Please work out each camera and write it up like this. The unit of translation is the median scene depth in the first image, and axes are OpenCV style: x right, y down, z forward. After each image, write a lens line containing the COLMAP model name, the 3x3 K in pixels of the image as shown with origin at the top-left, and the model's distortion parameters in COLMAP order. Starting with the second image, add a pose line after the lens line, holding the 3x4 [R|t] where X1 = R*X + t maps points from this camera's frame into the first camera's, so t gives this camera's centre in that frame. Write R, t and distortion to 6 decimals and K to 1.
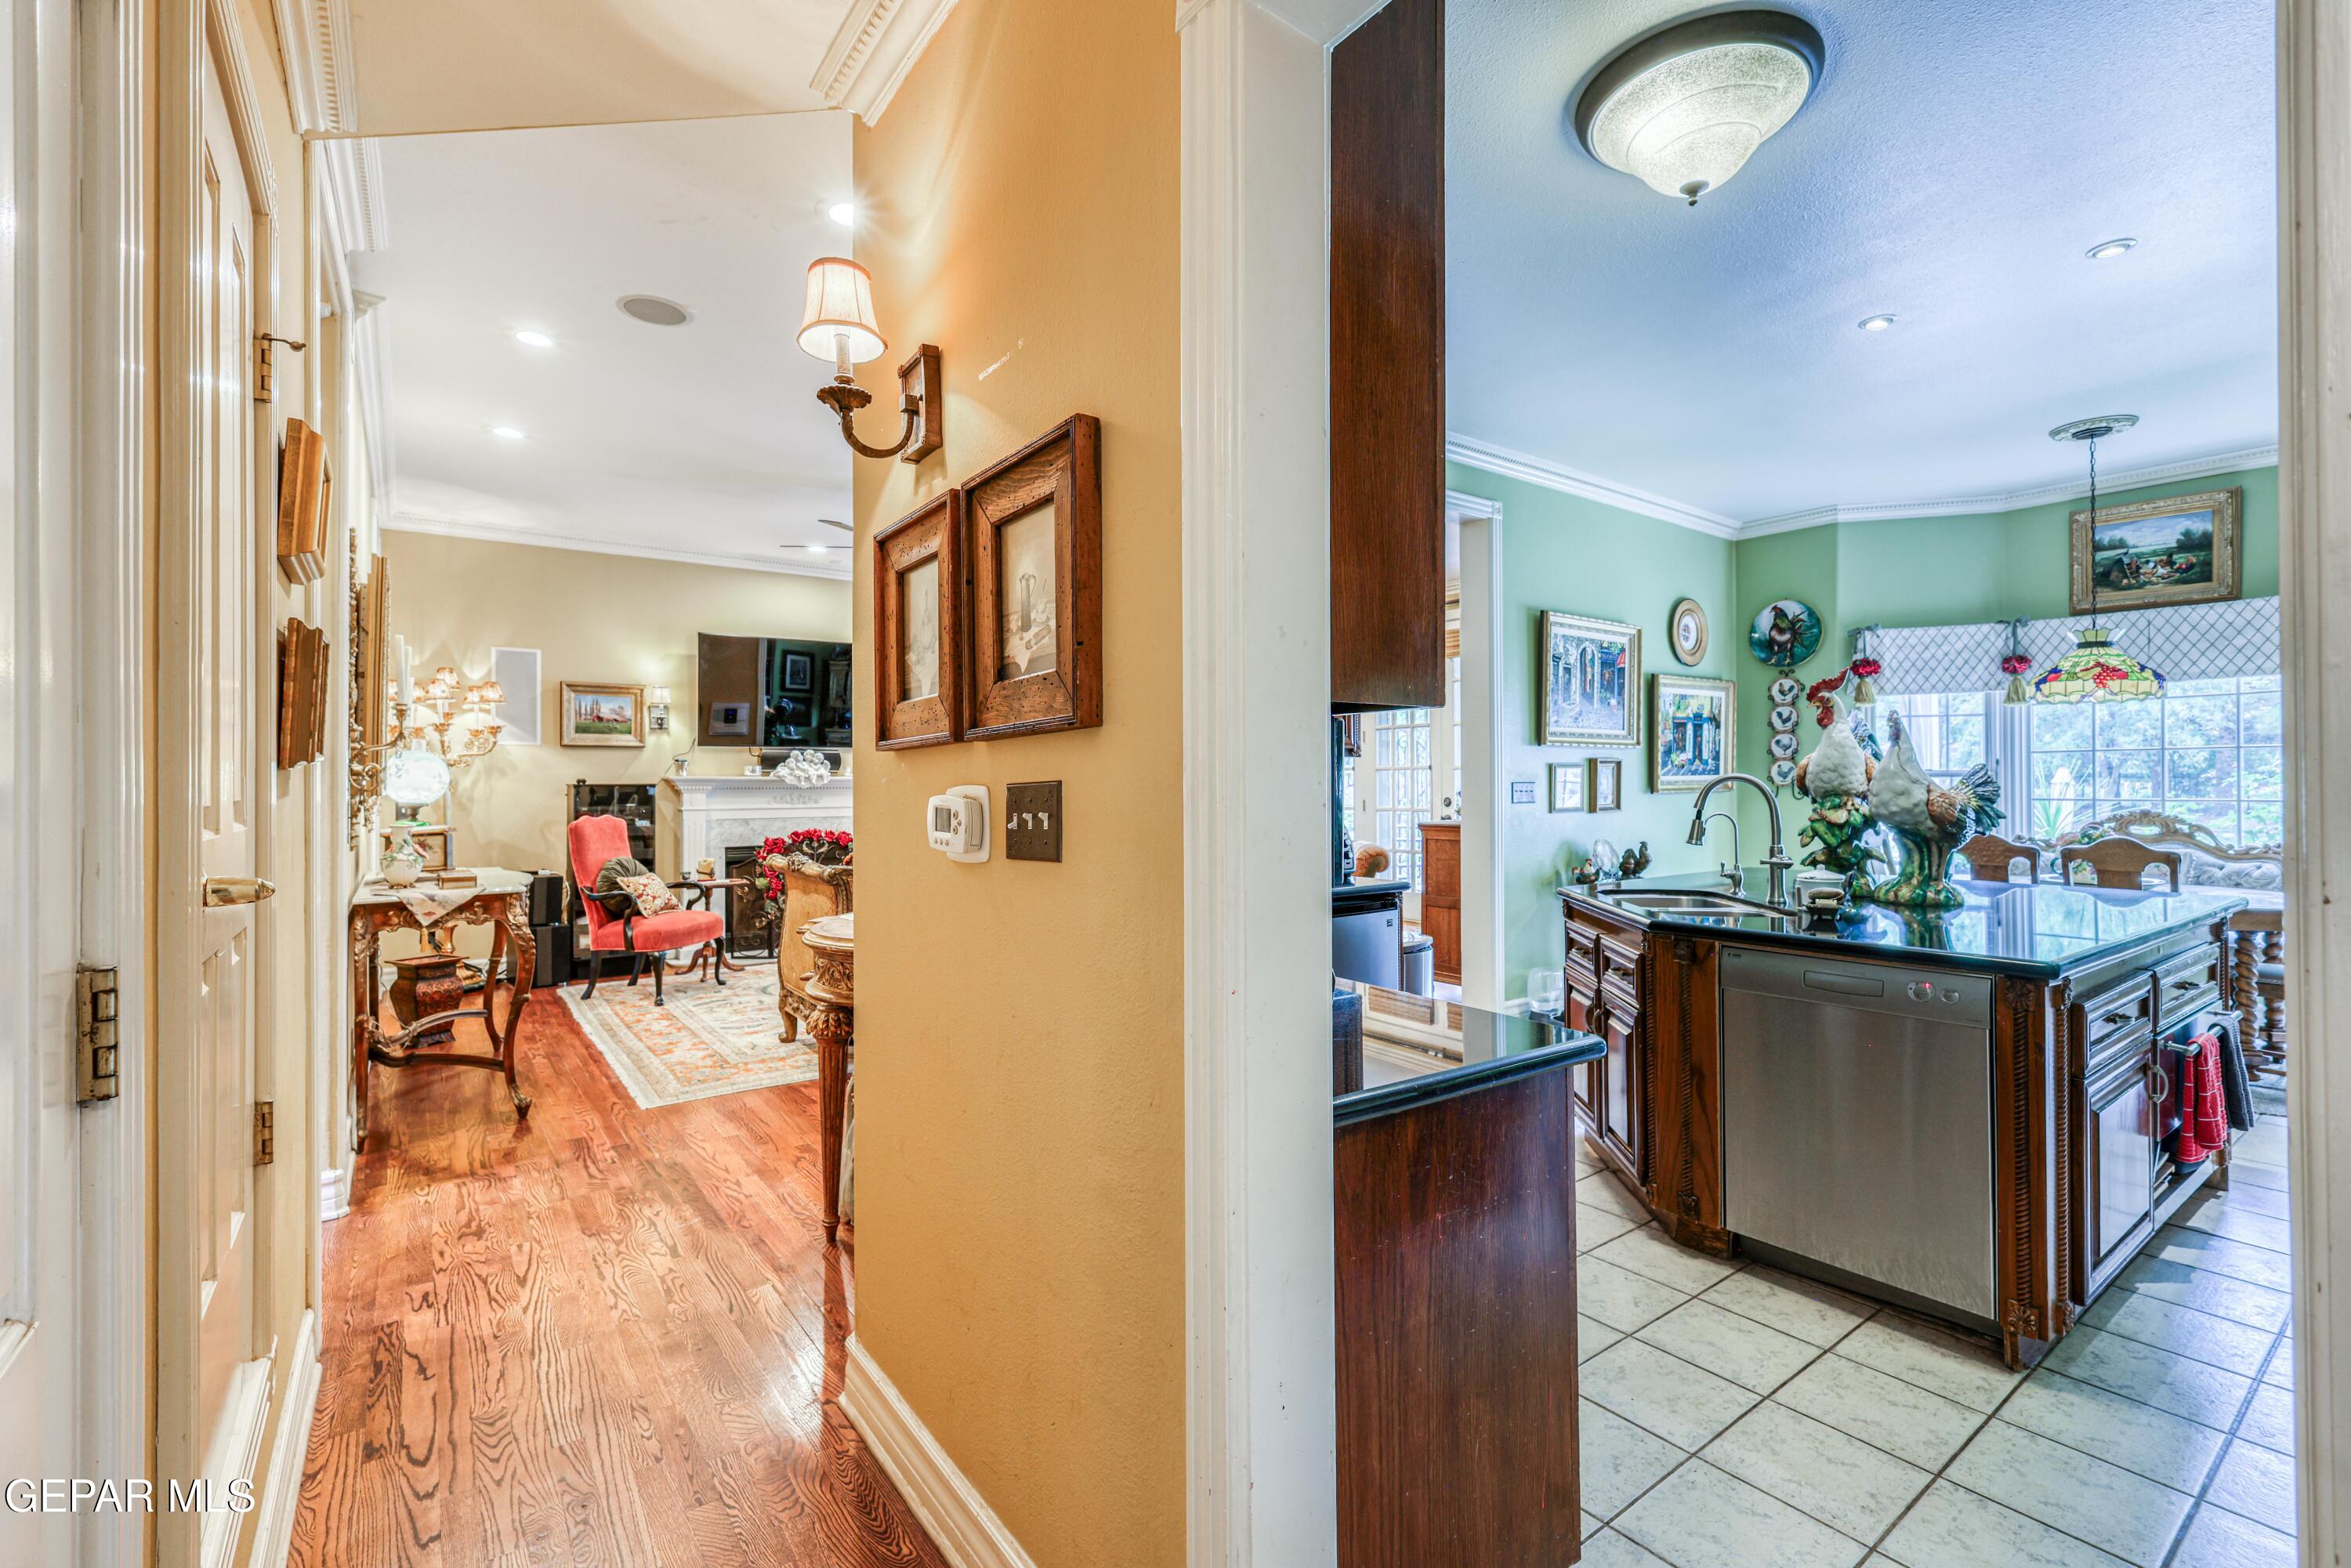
lens RADIAL K [[1027.4, 0, 1185.7], [0, 1027.4, 776.4], [0, 0, 1]] dist [0.002892, 0.000124]
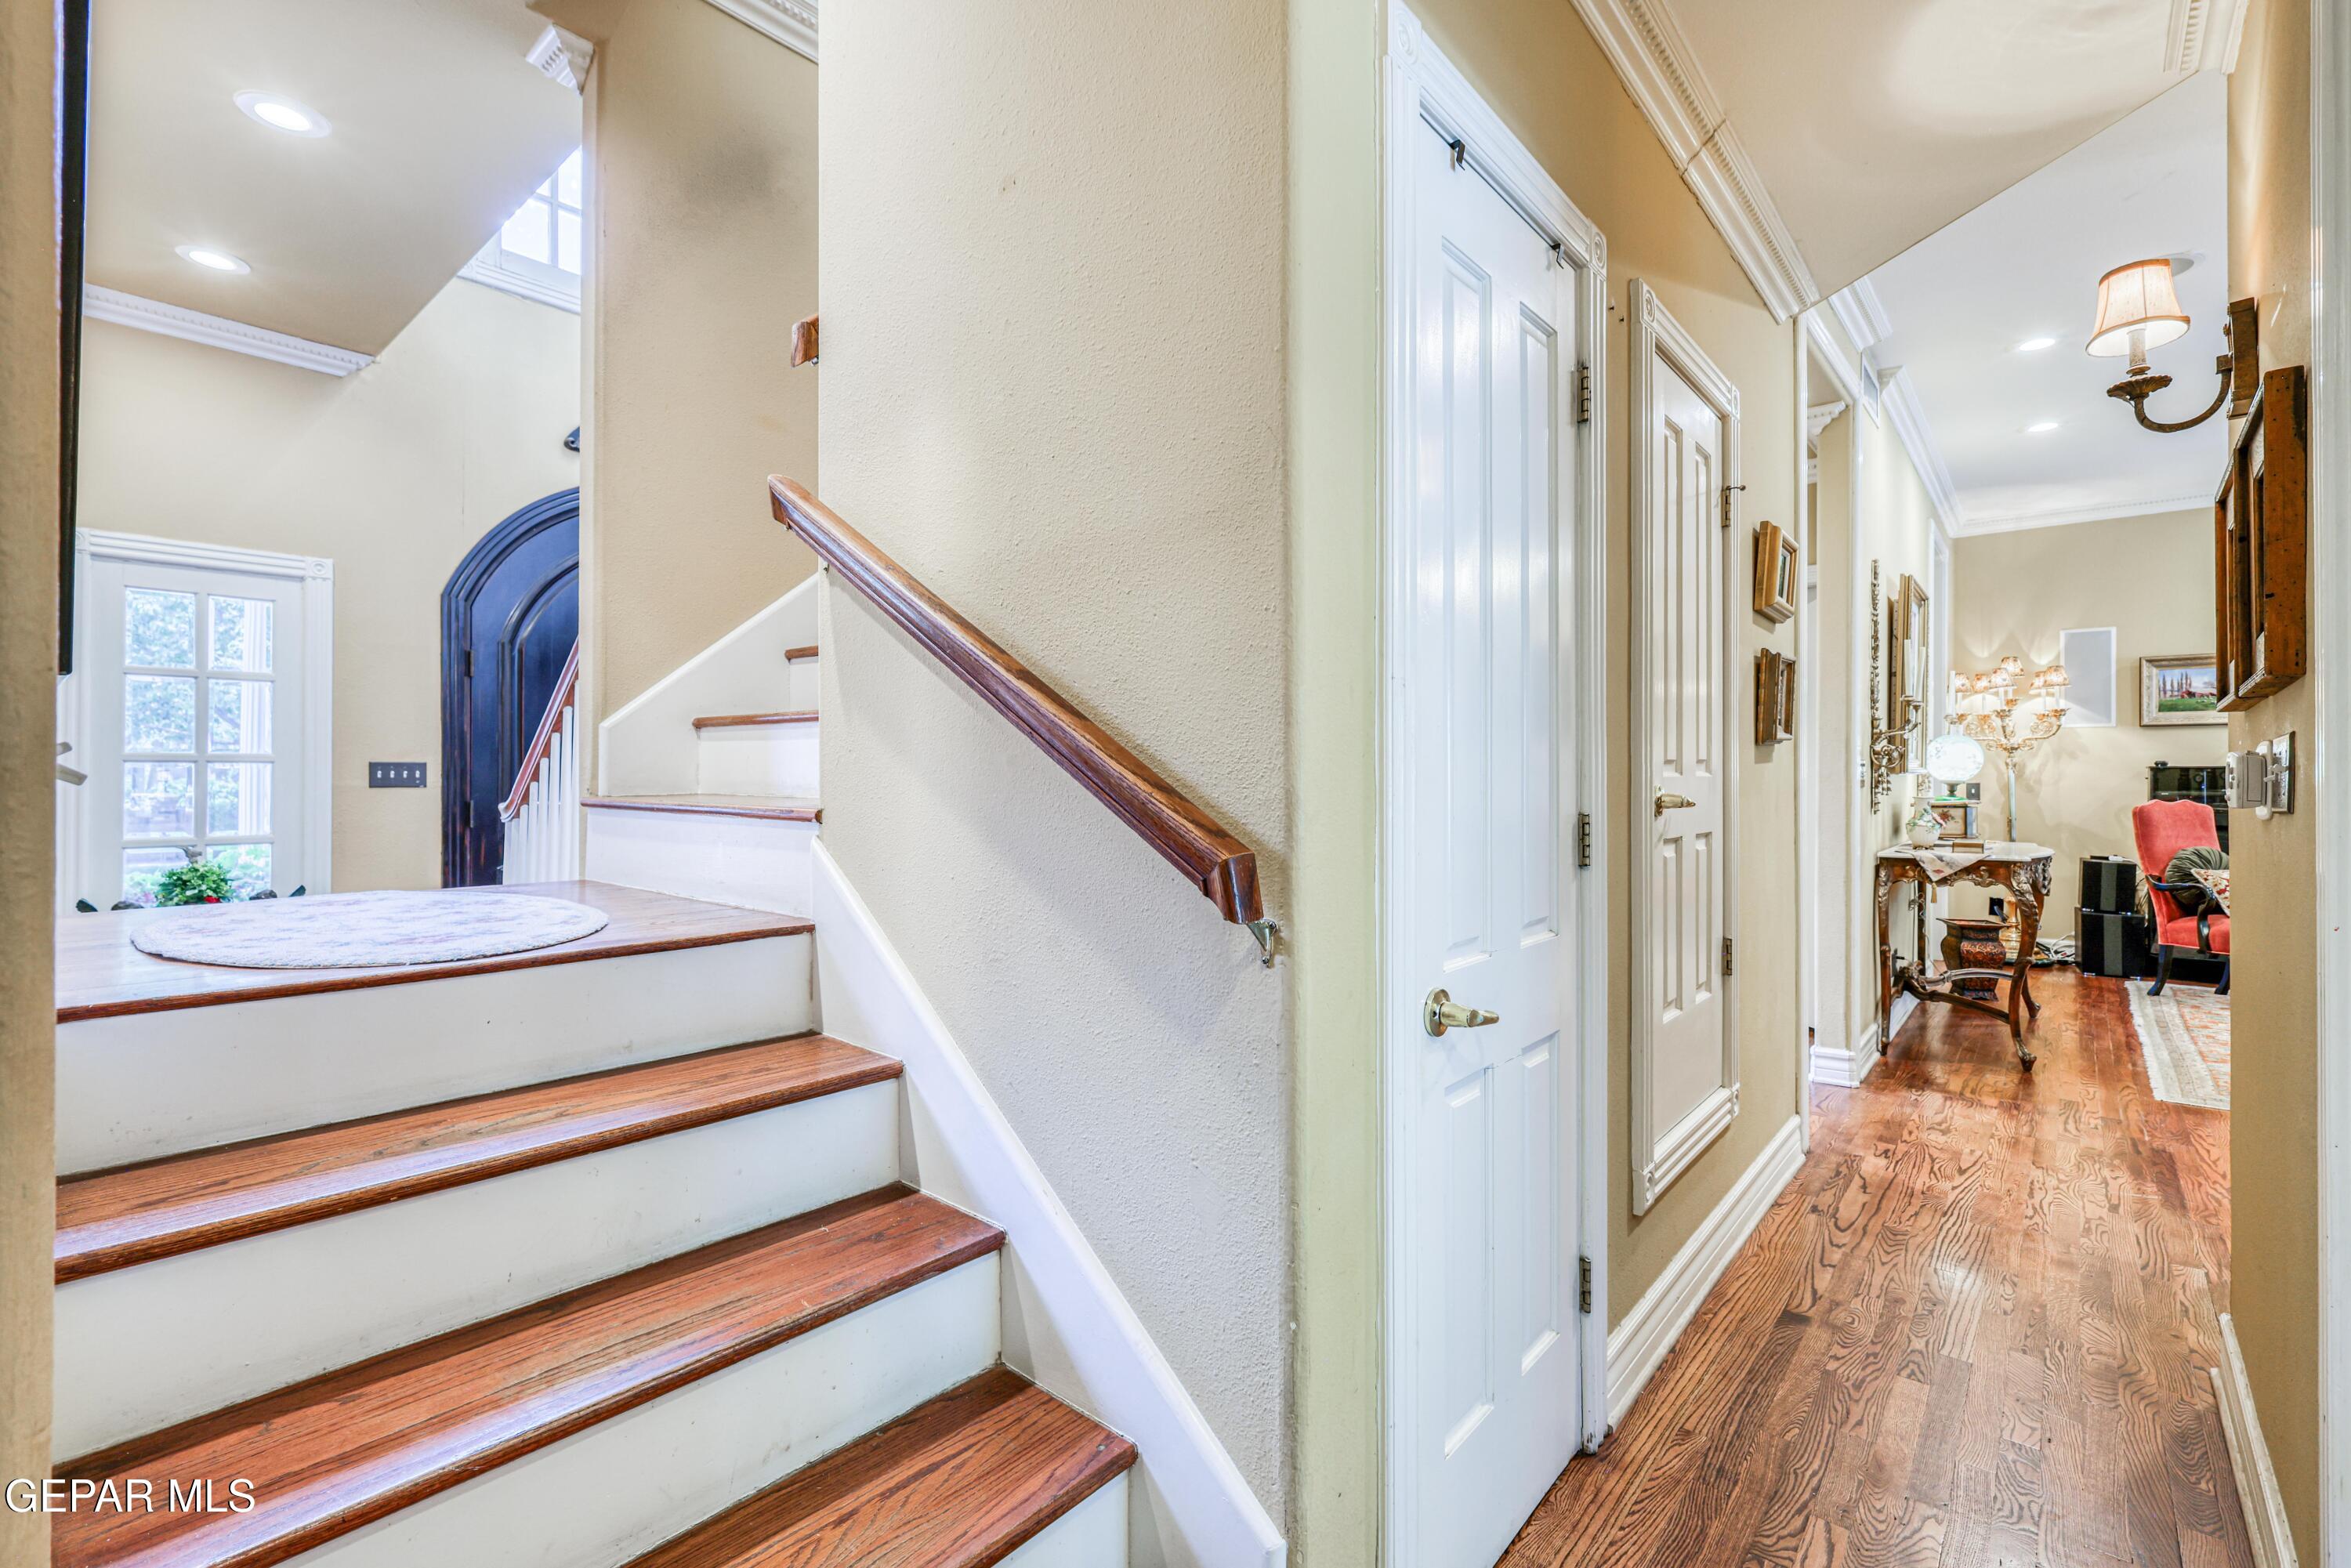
lens RADIAL K [[1027.4, 0, 1183.5], [0, 1027.4, 773.0], [0, 0, 1]] dist [0.002892, 0.000124]
pose [[0.212411, 0.002327, -0.977178, 0.209562], [0.002675, 0.999992, 0.002962, 0.013140], [0.977177, -0.003243, 0.212403, -0.086840]]
